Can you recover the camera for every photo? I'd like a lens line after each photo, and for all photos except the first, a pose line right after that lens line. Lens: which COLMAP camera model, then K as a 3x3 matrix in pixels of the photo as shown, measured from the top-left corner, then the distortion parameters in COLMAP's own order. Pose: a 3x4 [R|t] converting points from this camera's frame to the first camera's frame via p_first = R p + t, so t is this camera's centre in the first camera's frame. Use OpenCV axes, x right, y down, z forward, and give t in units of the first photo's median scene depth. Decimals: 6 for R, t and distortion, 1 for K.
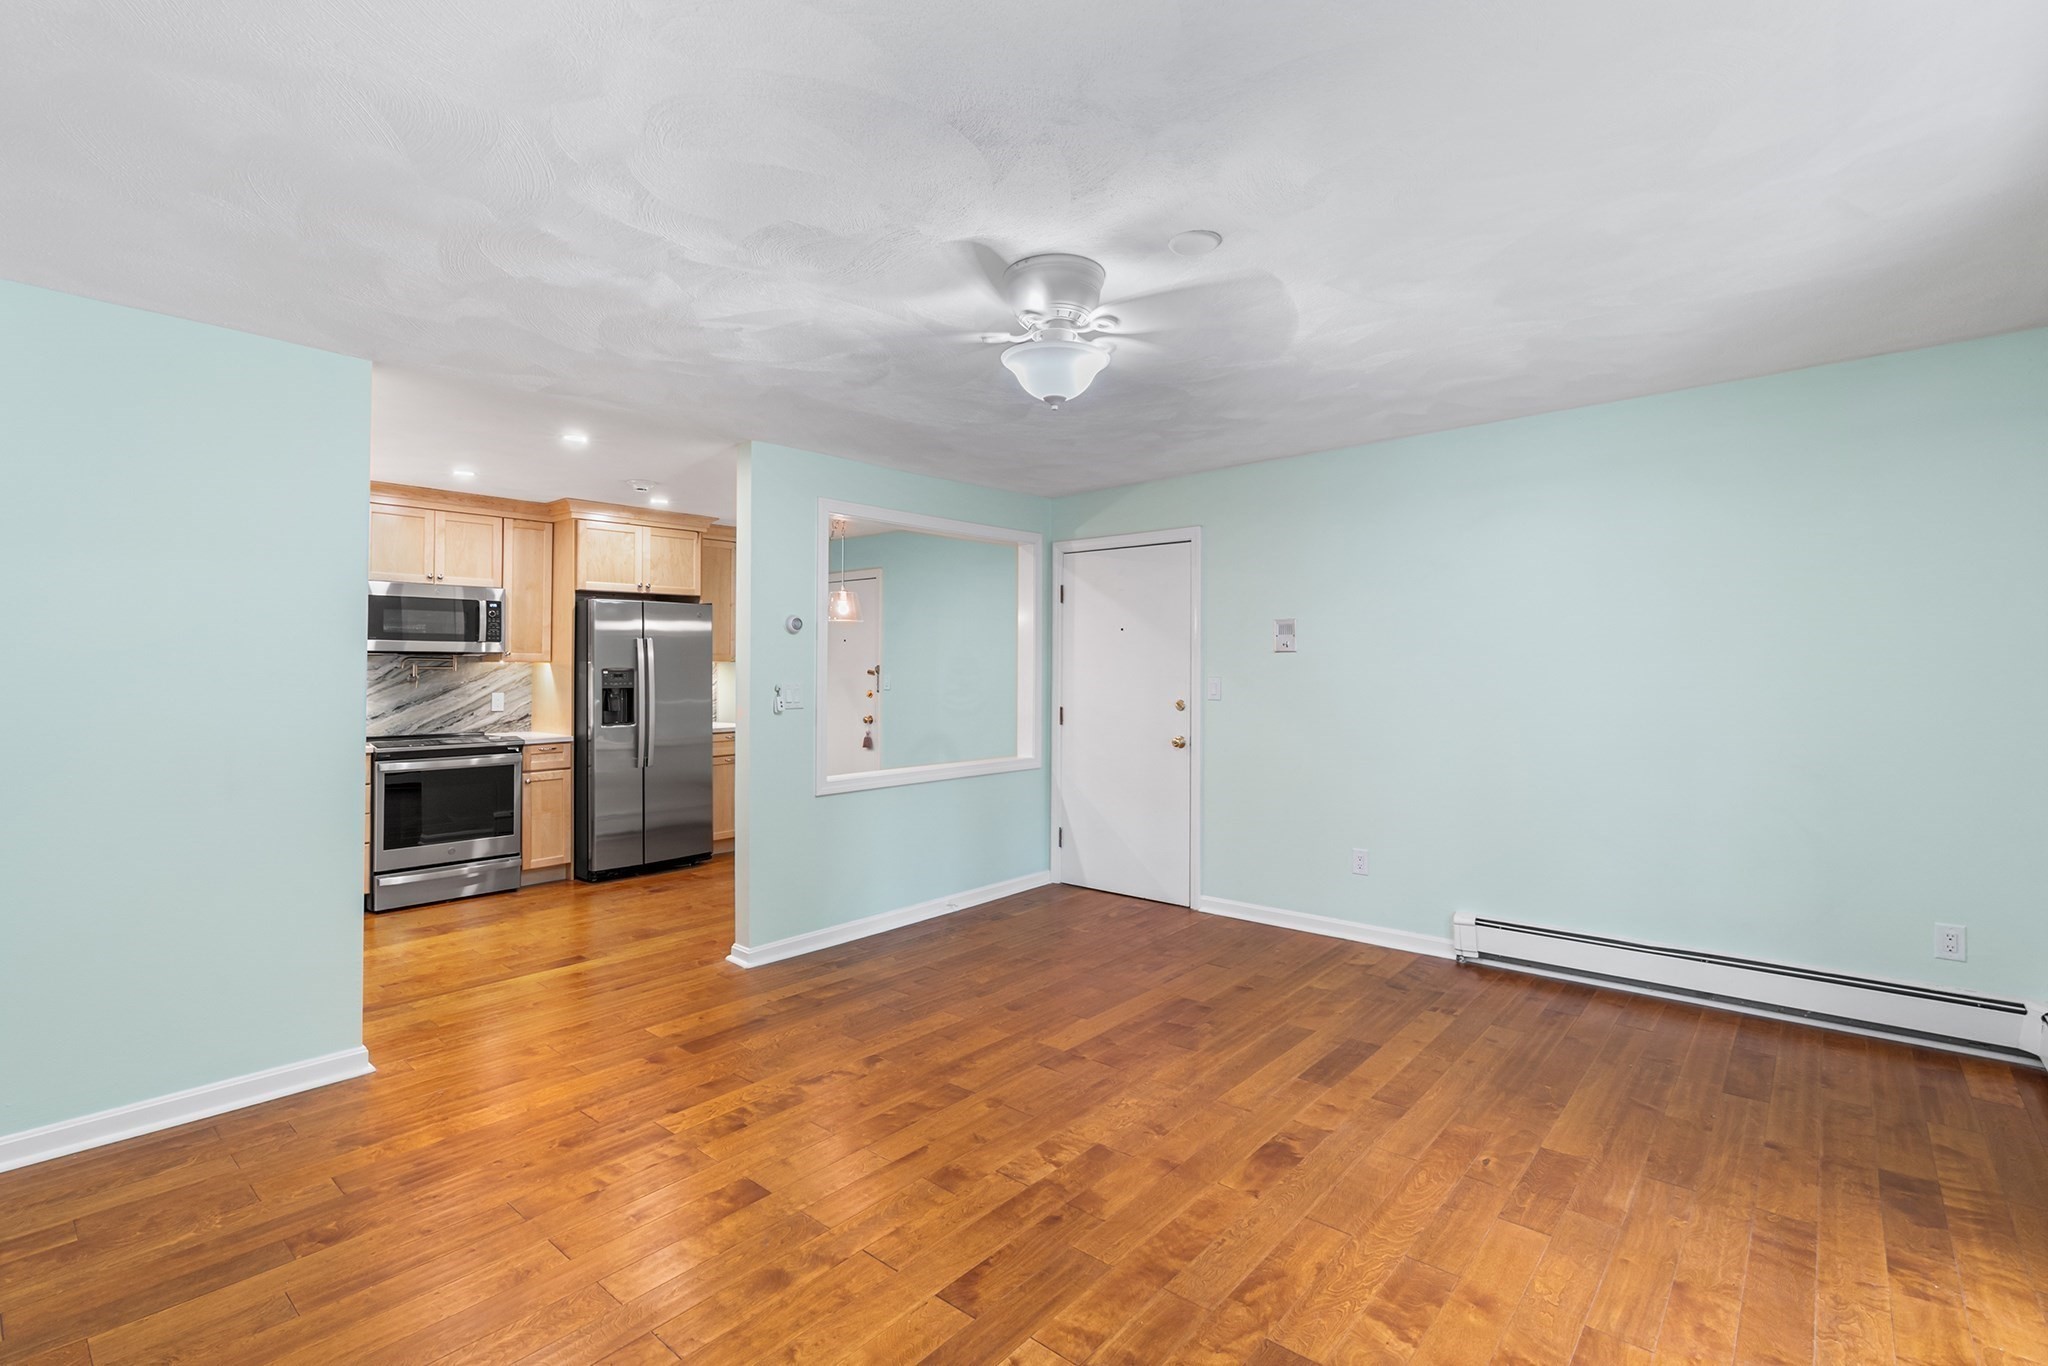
lens RADIAL K [[953.7, 0, 1025.8], [0, 953.7, 653.3], [0, 0, 1]] dist [-0.002687, 0.000636]
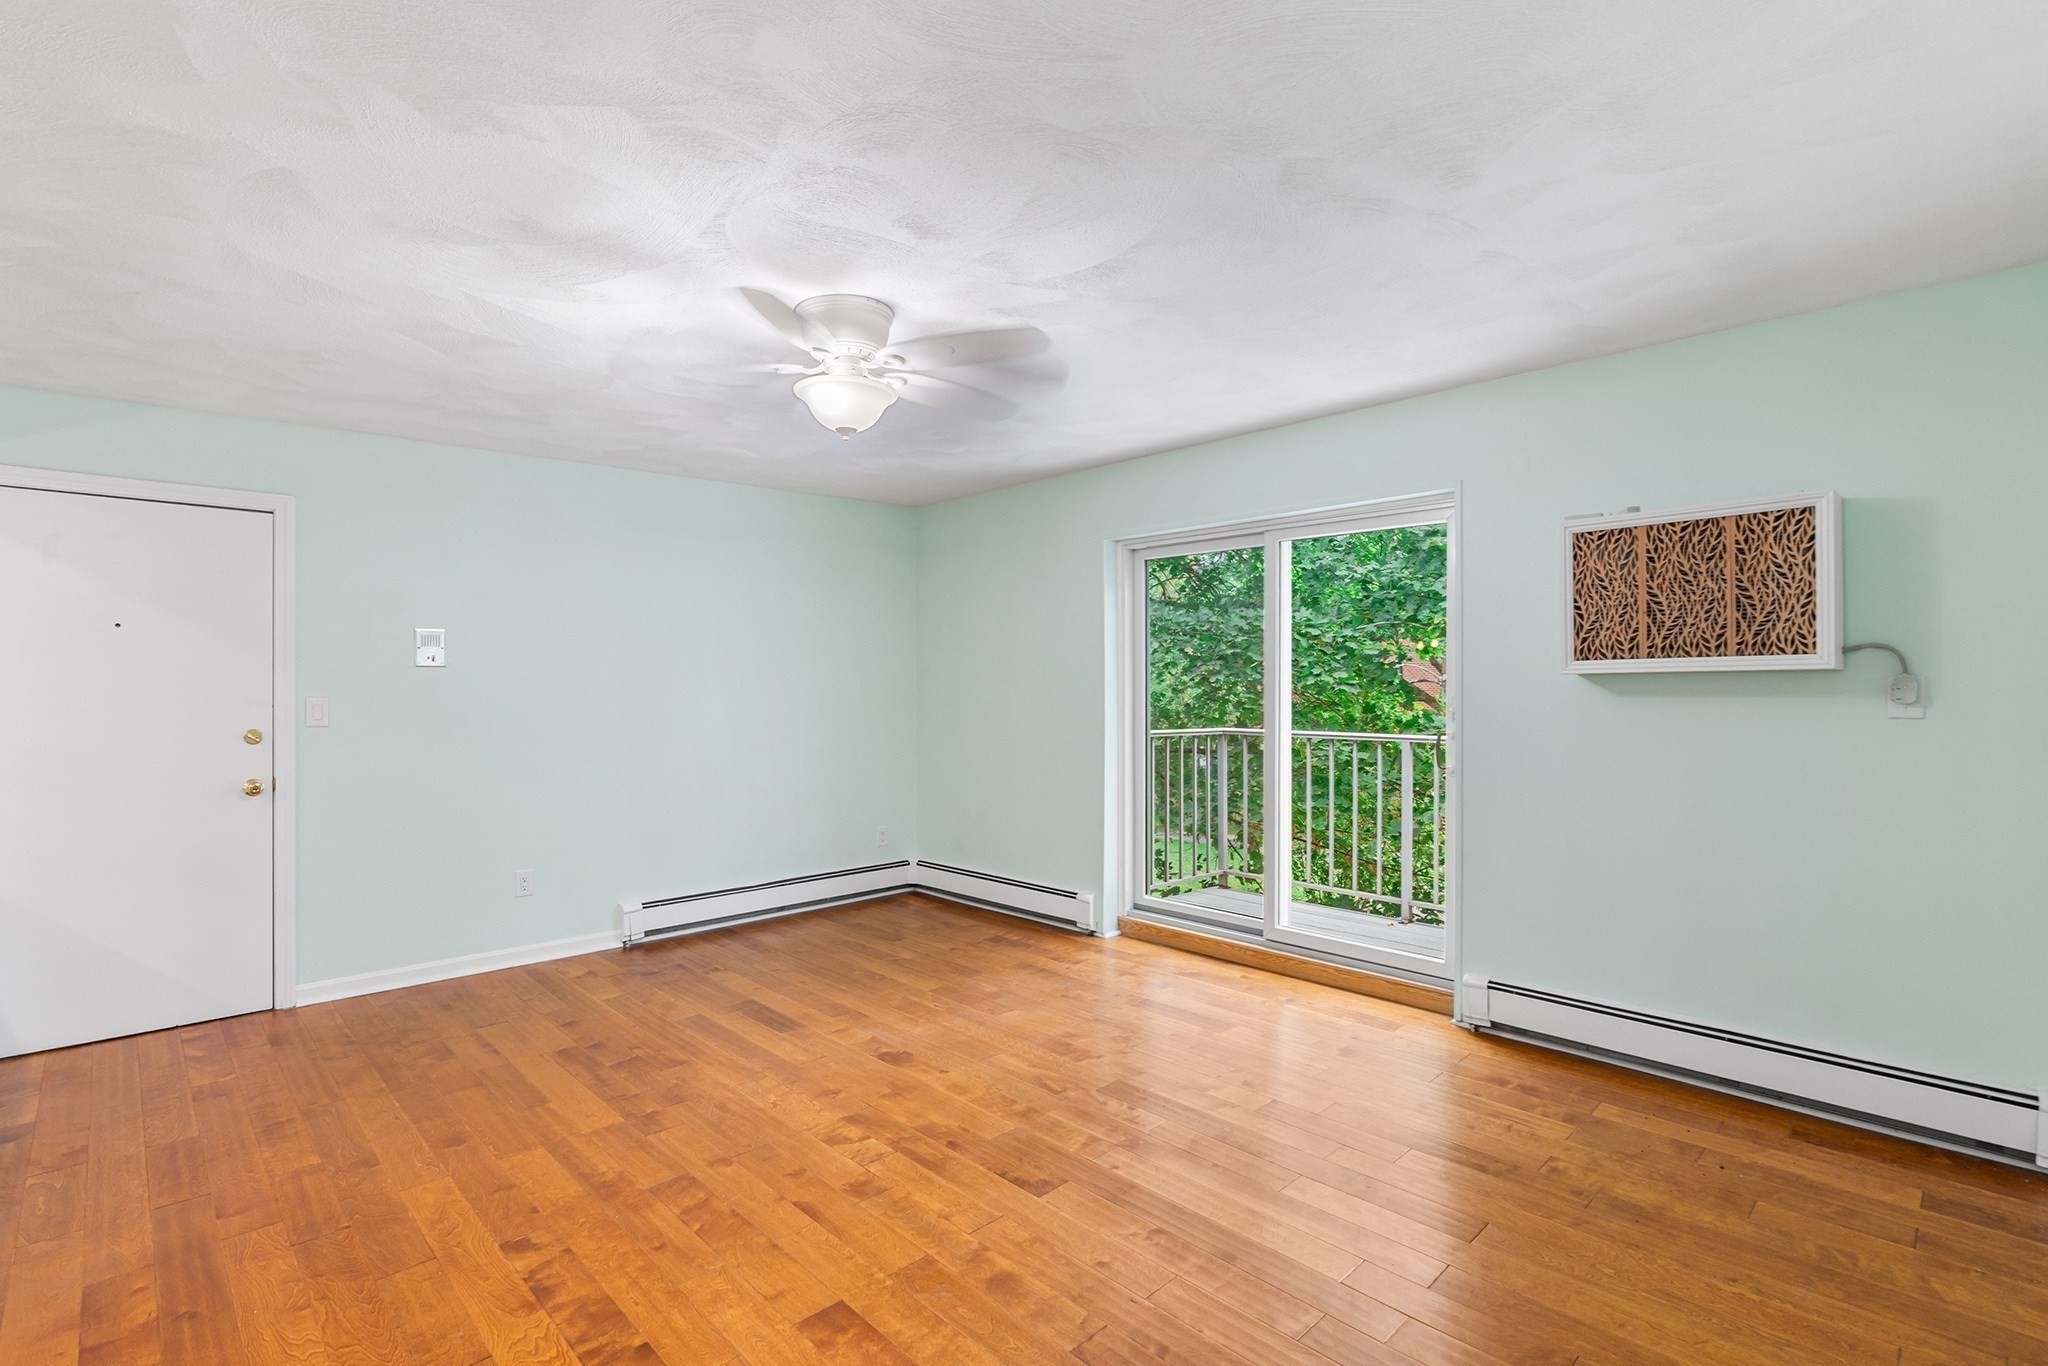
lens RADIAL K [[962.2, 0, 1024.0], [0, 962.2, 683.0], [0, 0, 1]] dist [-0.002933, 0.000062]
pose [[0.091274, 0.001424, 0.995825, -0.607431], [-0.015231, 0.999884, -0.000033, 0.005979], [-0.995709, -0.015164, 0.091285, 0.419088]]
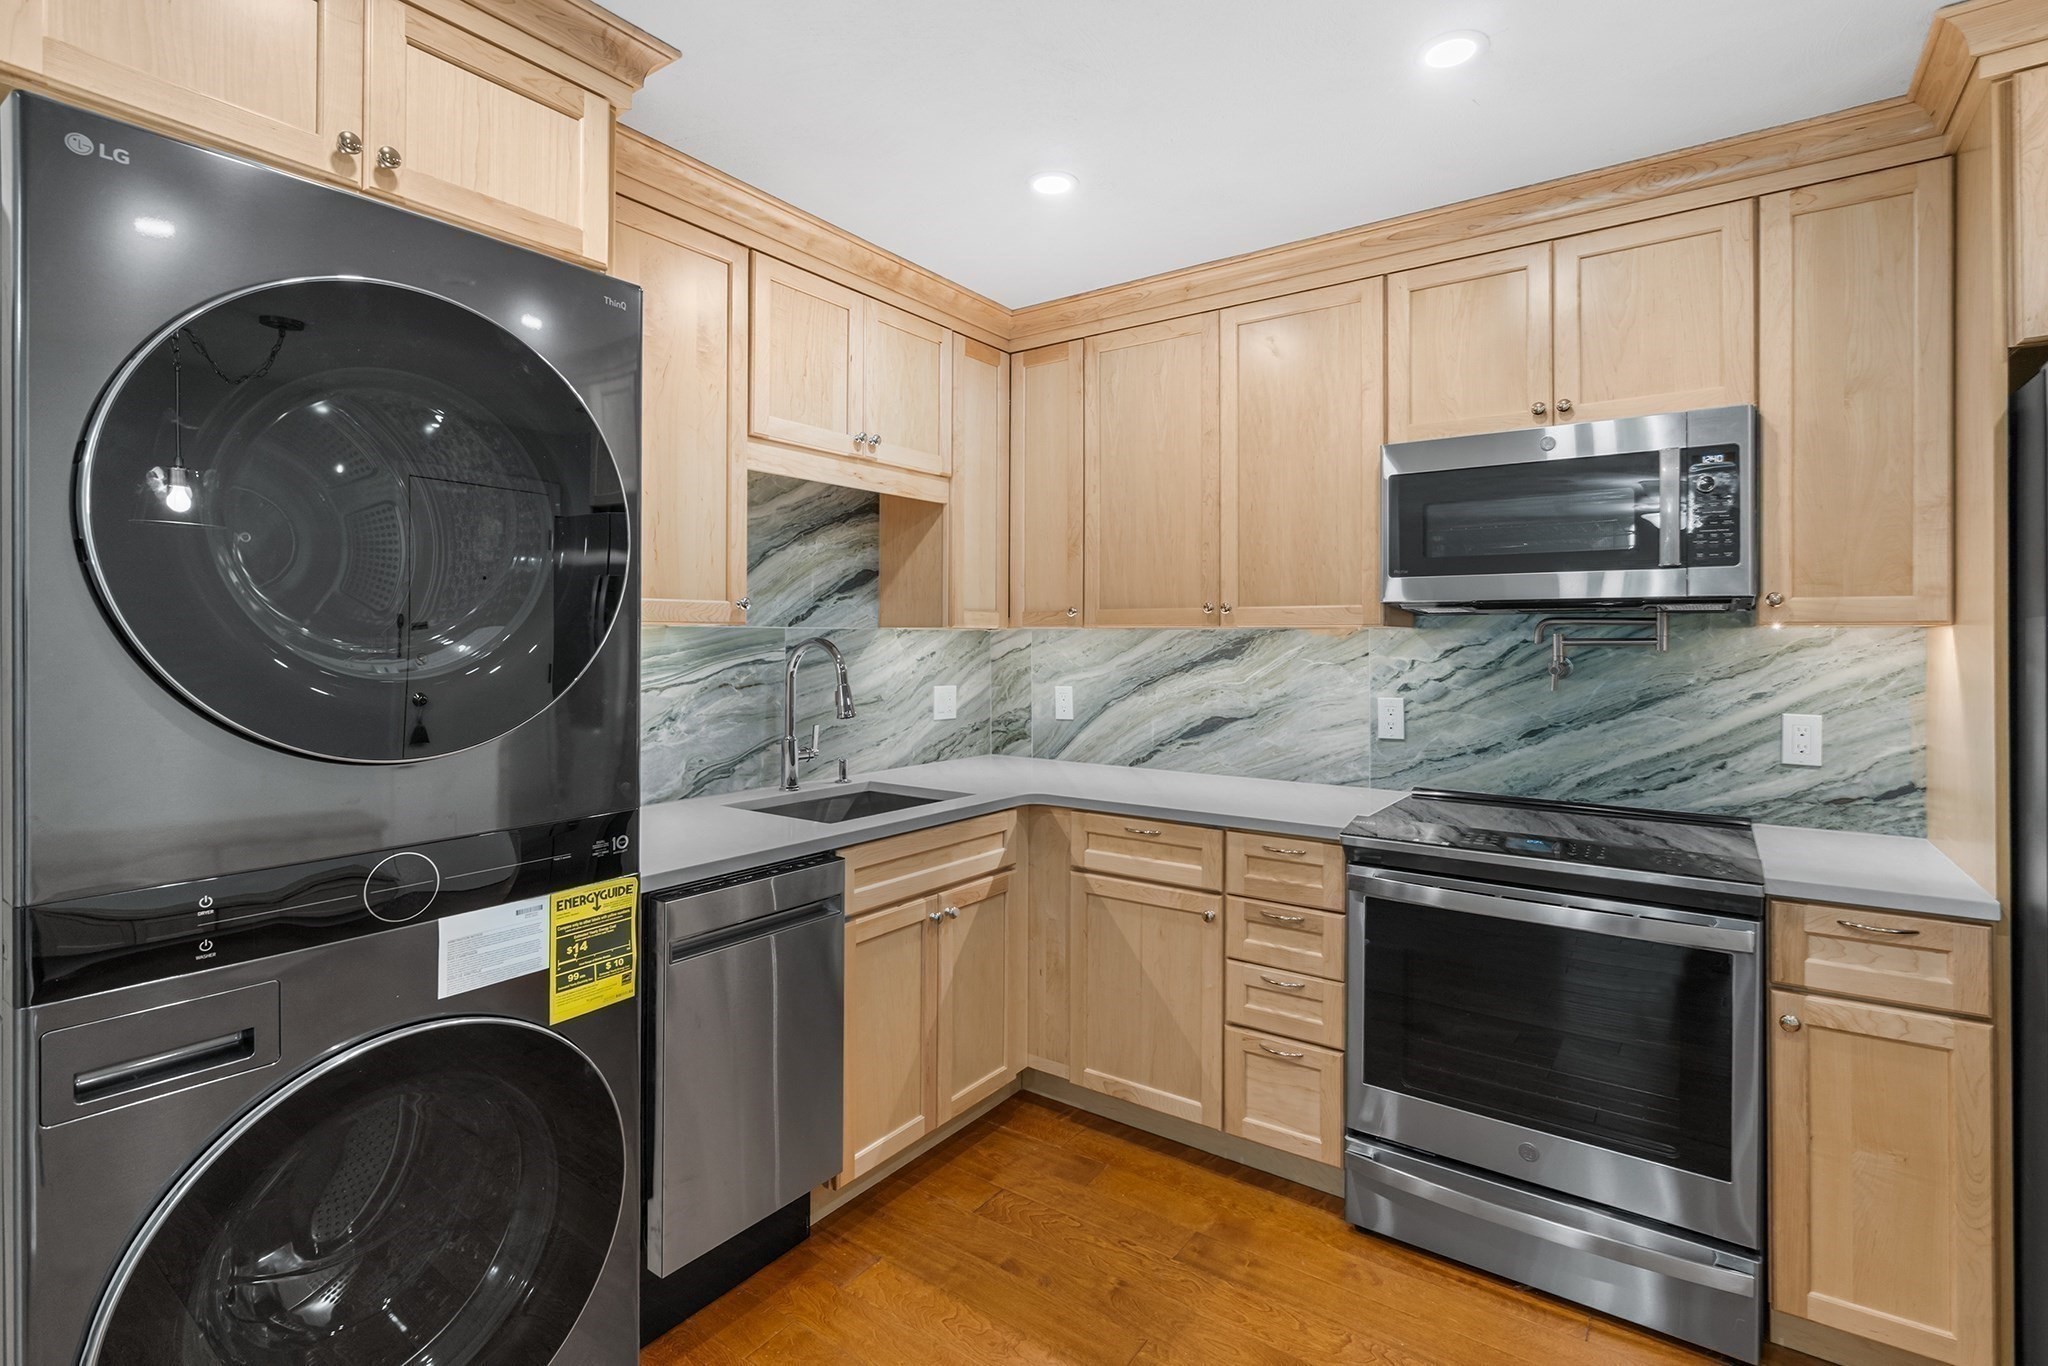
lens RADIAL K [[961.3, 0, 1026.3], [0, 961.3, 632.7], [0, 0, 1]] dist [-0.004008, 0.000887]
pose [[0.096033, -0.008752, -0.995340, -0.314758], [0.008529, 0.999932, -0.007970, 0.016325], [0.995342, -0.007724, 0.096101, 0.941621]]
